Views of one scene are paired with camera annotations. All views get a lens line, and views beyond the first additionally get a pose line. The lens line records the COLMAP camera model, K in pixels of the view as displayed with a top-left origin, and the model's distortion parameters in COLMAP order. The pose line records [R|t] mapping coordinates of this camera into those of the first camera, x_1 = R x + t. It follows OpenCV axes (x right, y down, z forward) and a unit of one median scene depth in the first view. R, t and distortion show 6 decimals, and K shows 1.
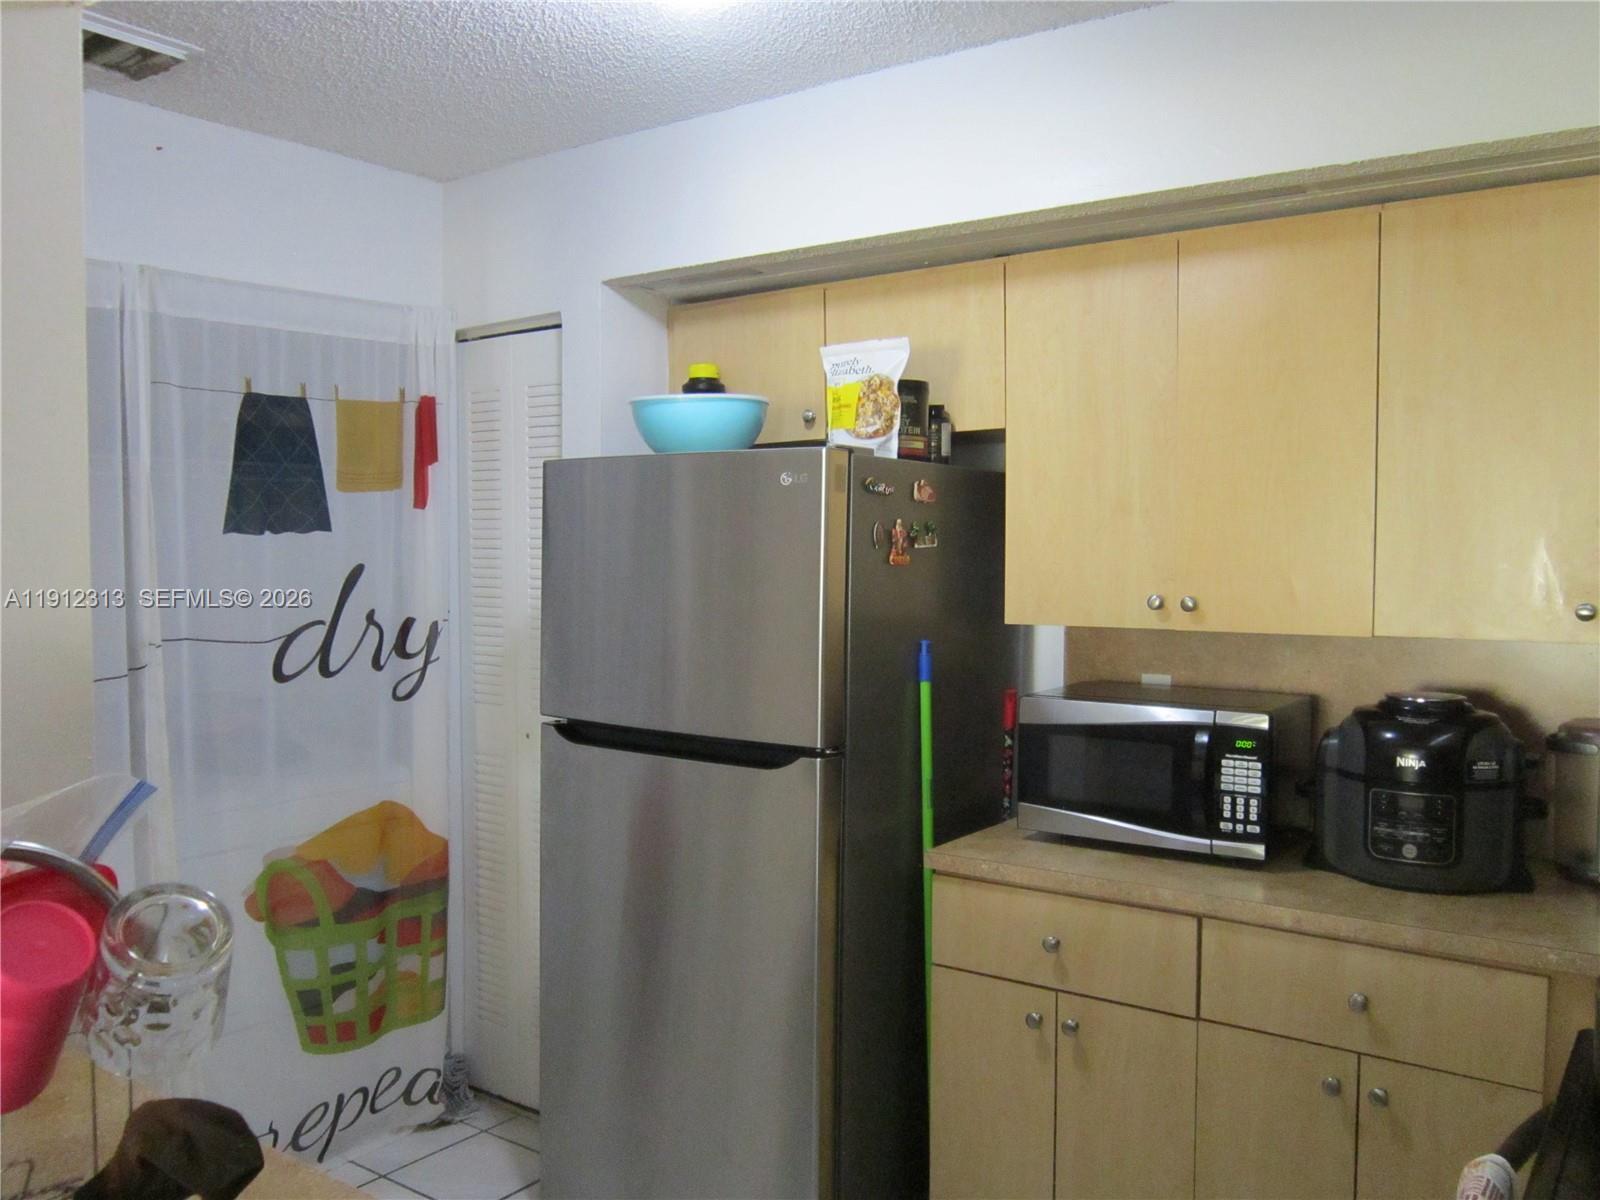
lens RADIAL K [[1301.8, 0, 800.0], [0, 1301.8, 600.0], [0, 0, 1]] dist [-0.039201, 0.006628]
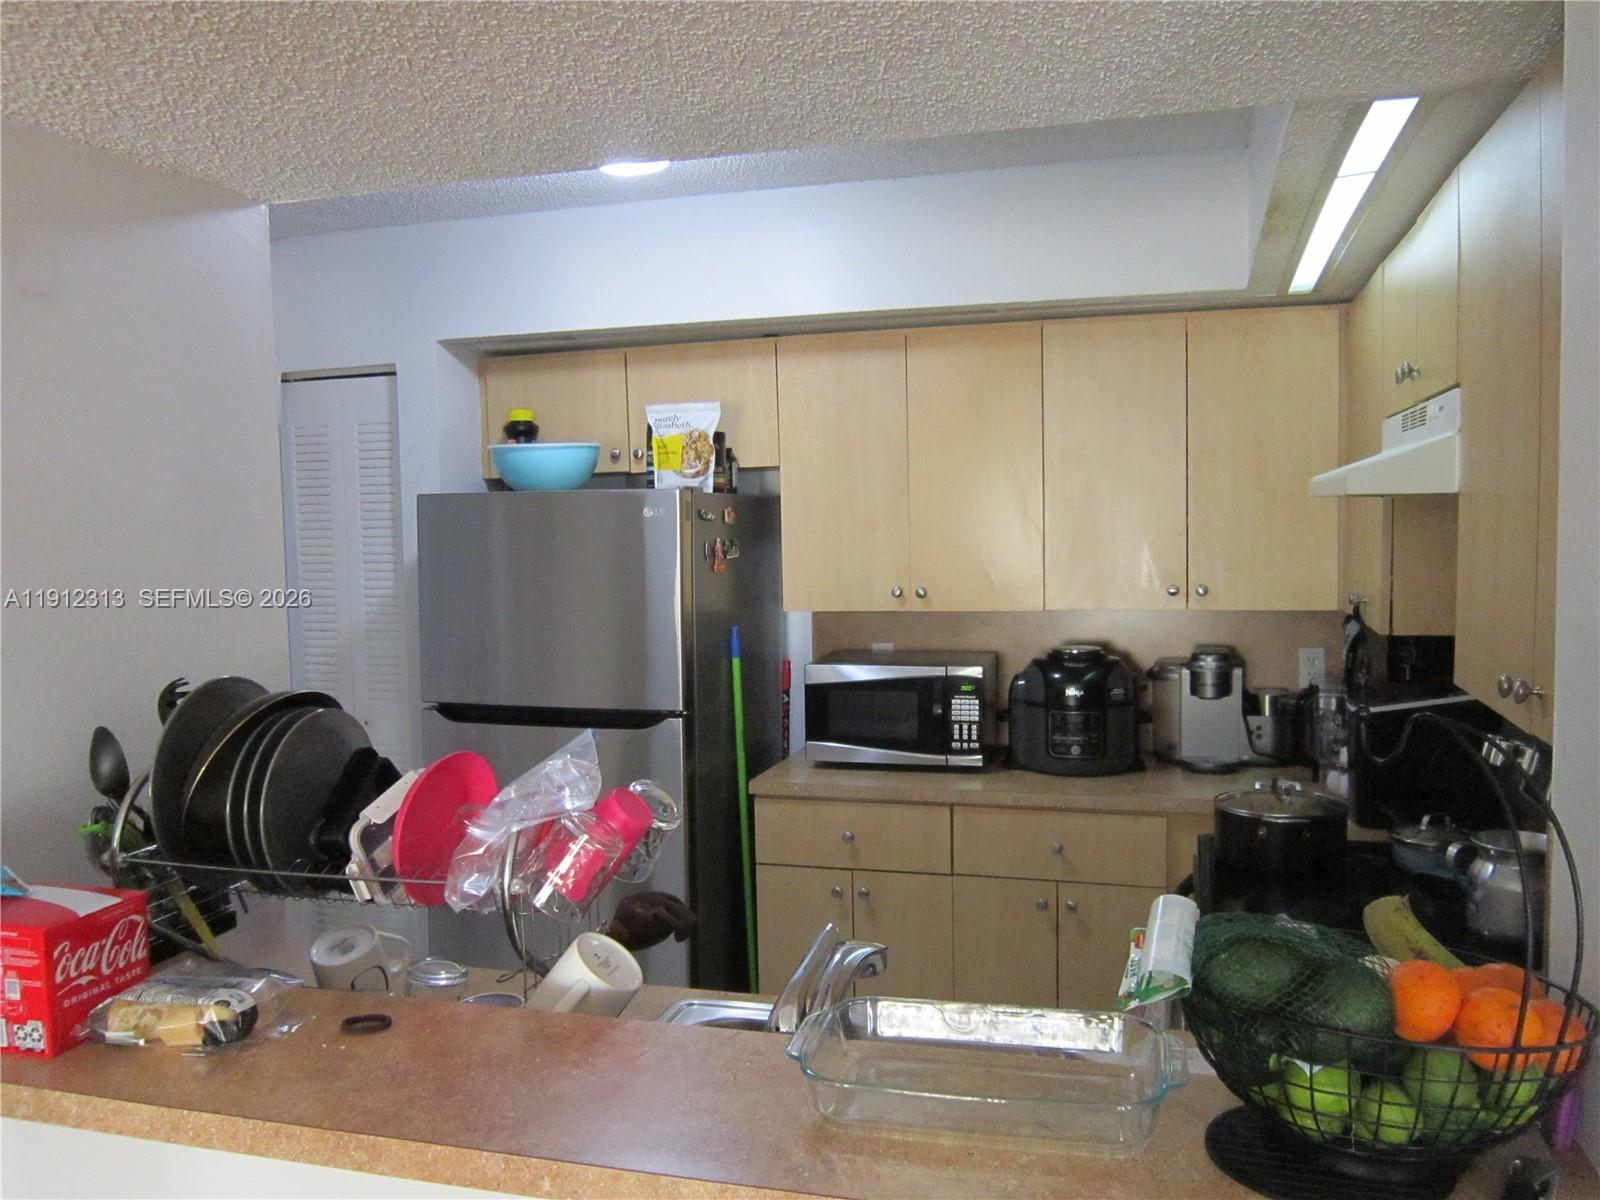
lens RADIAL K [[1301.8, 0, 800.0], [0, 1301.8, 600.0], [0, 0, 1]] dist [-0.039201, 0.006628]
pose [[0.943974, -0.041952, 0.327343, -0.296048], [0.035220, 0.999029, 0.026468, -0.031670], [-0.328135, -0.013456, 0.944535, -0.307725]]
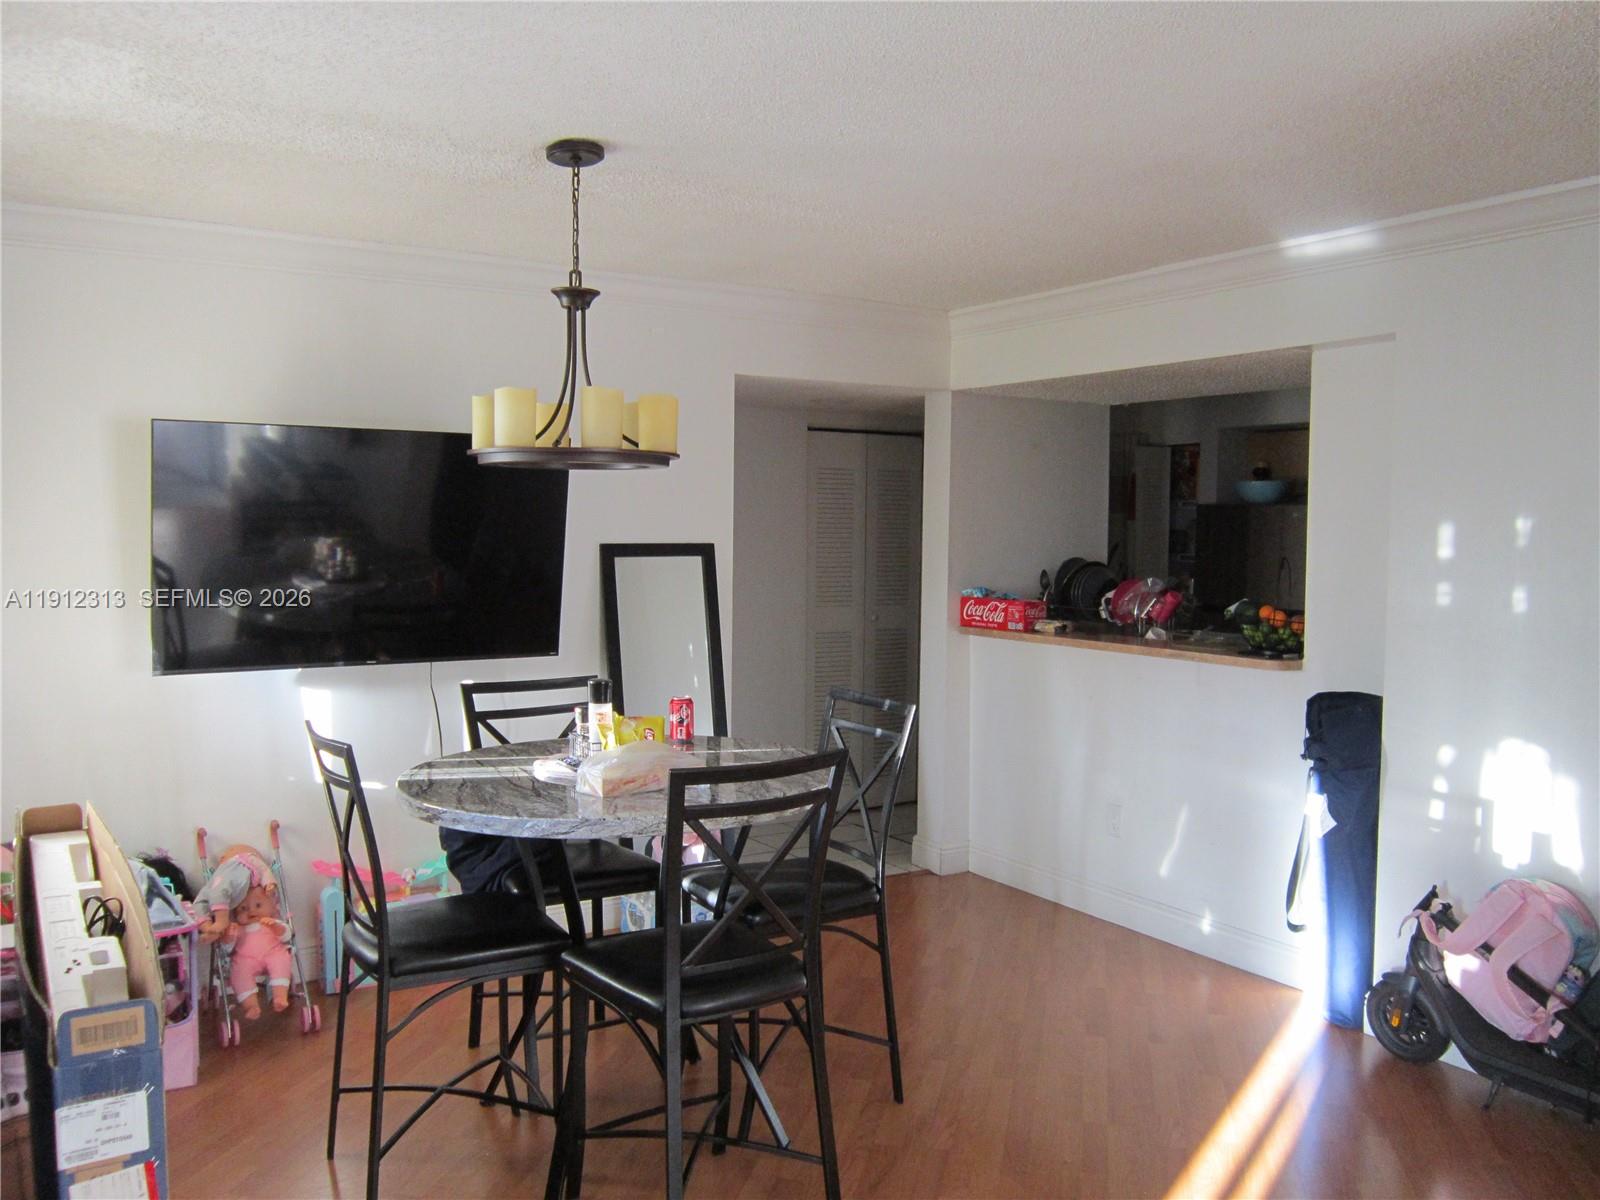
lens RADIAL K [[1301.8, 0, 800.0], [0, 1301.8, 600.0], [0, 0, 1]] dist [-0.039201, 0.006628]
pose [[0.925757, 0.024517, -0.377324, 0.054955], [-0.020547, 0.999683, 0.014543, 0.066416], [0.377561, -0.005711, 0.925967, -1.888004]]
